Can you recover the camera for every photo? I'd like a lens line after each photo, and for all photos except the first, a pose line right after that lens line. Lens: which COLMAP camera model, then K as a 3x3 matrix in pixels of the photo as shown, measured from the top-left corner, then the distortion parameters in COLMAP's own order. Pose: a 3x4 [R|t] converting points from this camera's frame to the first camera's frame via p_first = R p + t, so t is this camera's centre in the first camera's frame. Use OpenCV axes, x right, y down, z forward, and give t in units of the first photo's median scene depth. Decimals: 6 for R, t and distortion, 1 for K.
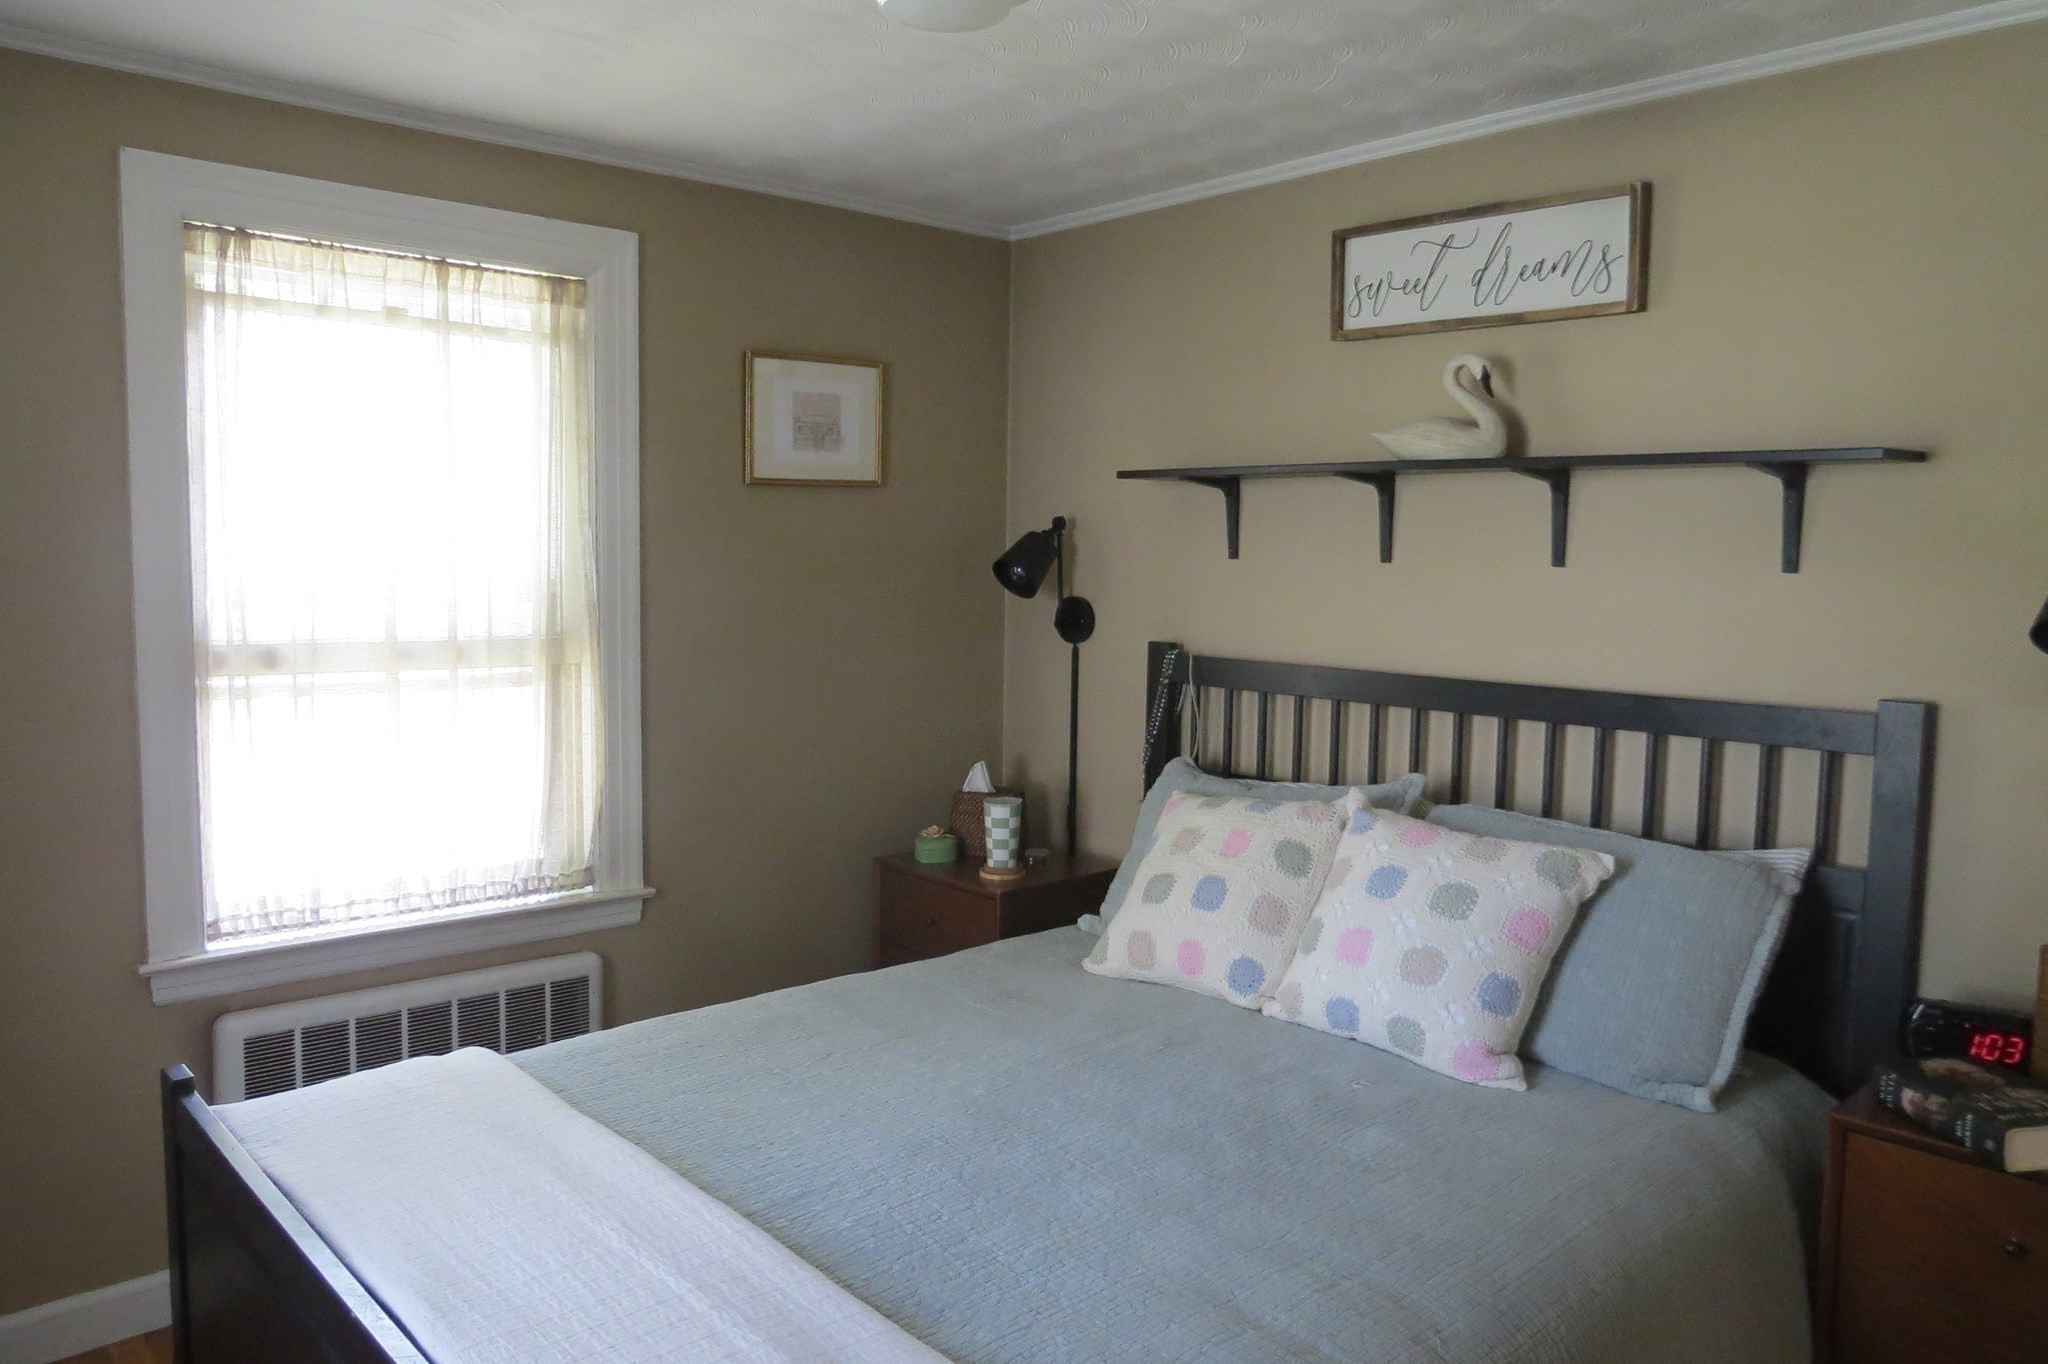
lens RADIAL K [[1465.5, 0, 1034.6], [0, 1465.5, 676.9], [0, 0, 1]] dist [-0.005399, -0.006743]
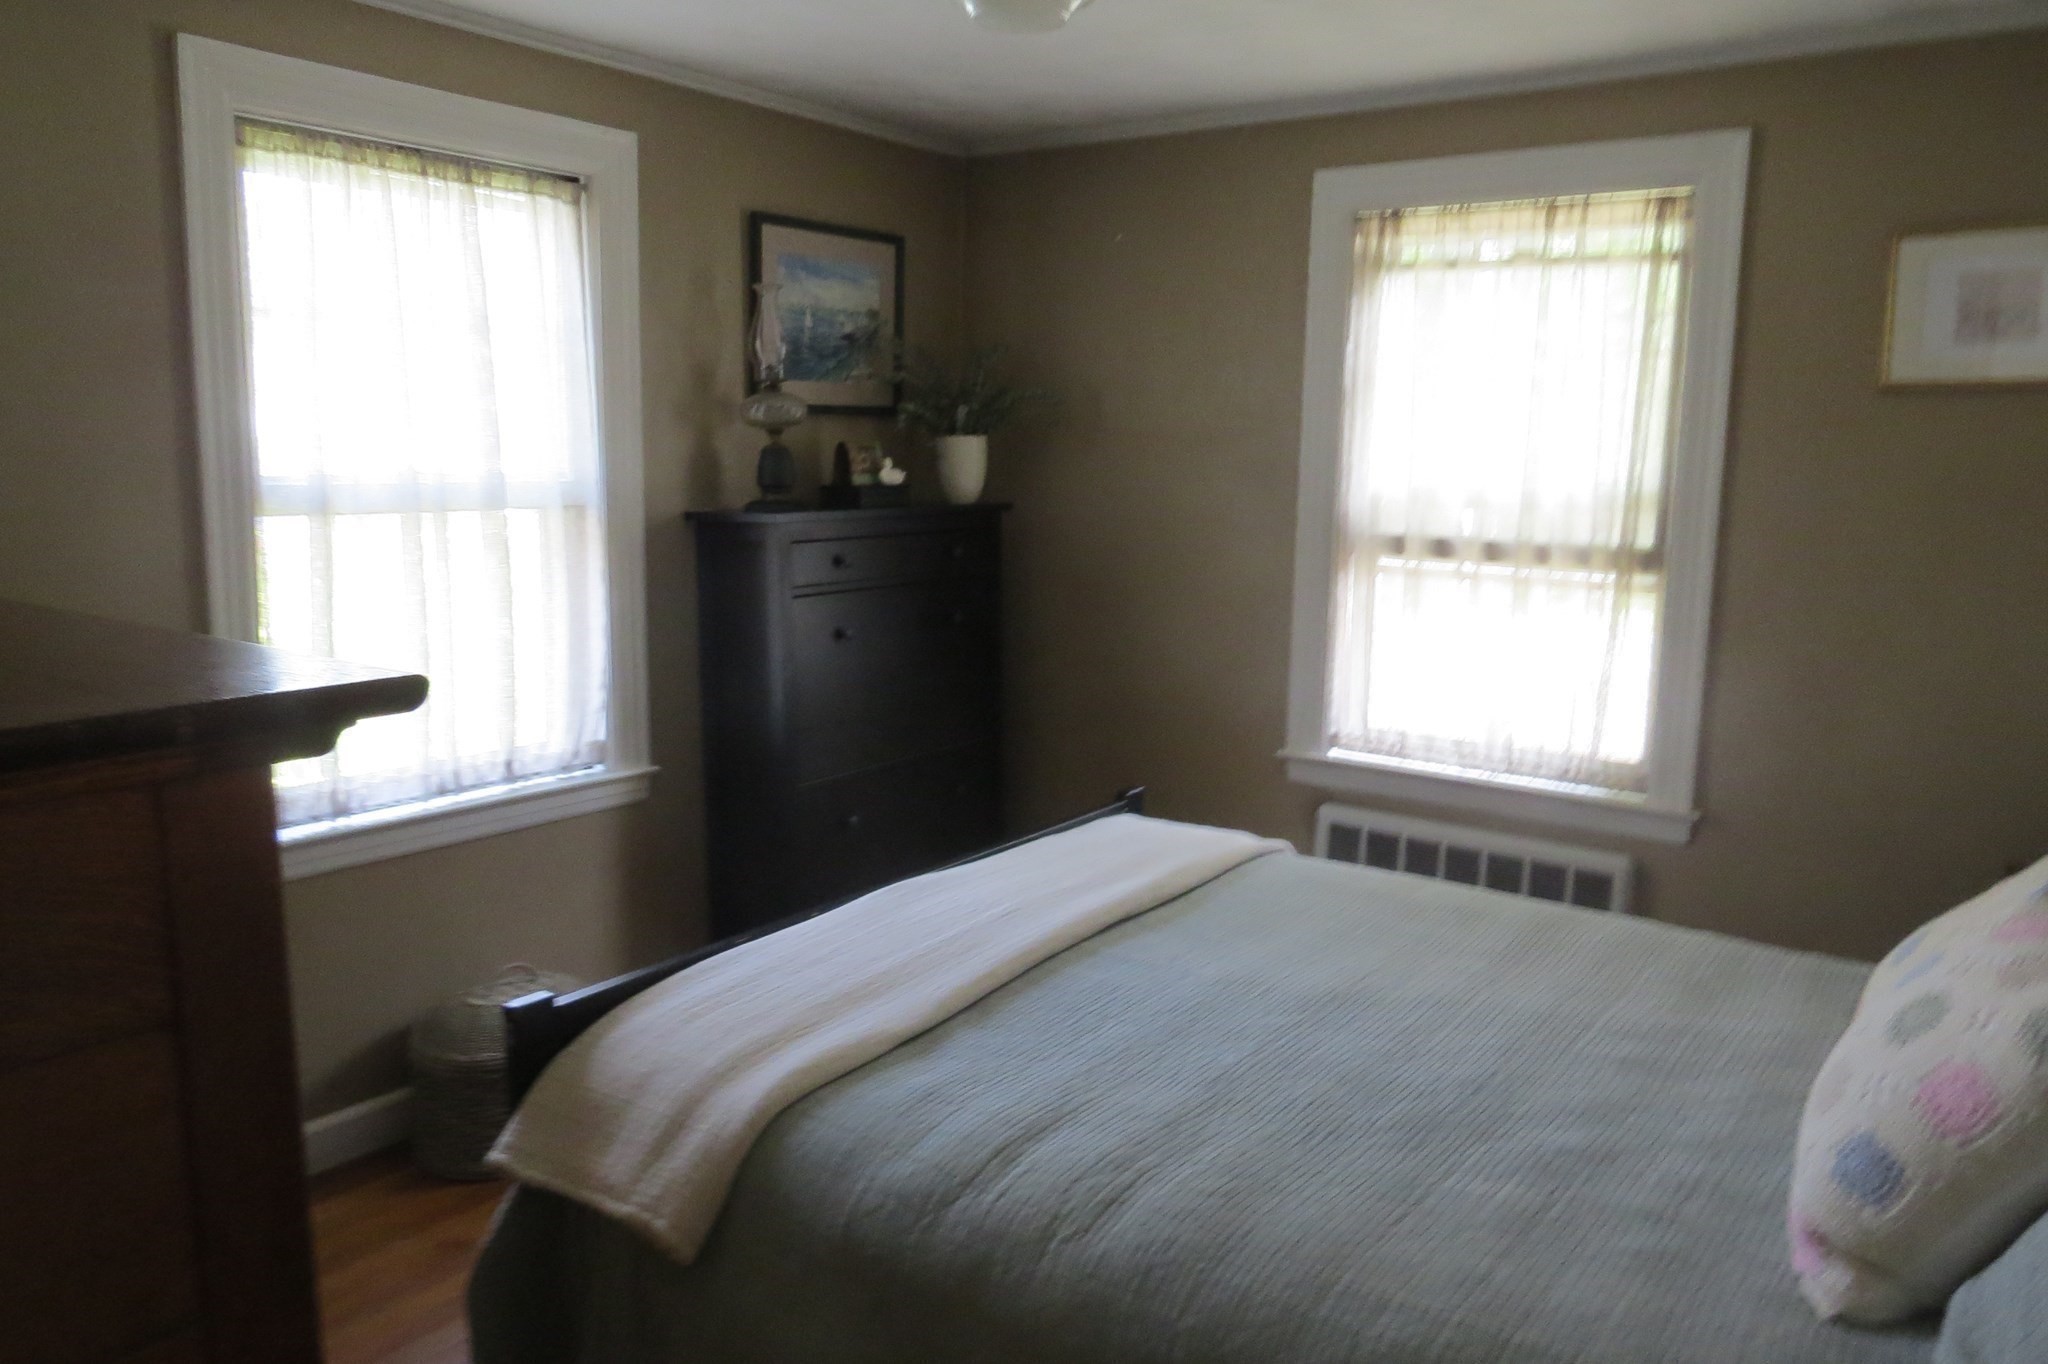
lens RADIAL K [[1465.5, 0, 1034.6], [0, 1465.5, 676.9], [0, 0, 1]] dist [-0.005399, -0.006743]
pose [[0.205256, 0.143950, -0.968064, 0.662025], [-0.097153, 0.987236, 0.126202, -0.029448], [0.973874, 0.068147, 0.216621, 0.404959]]
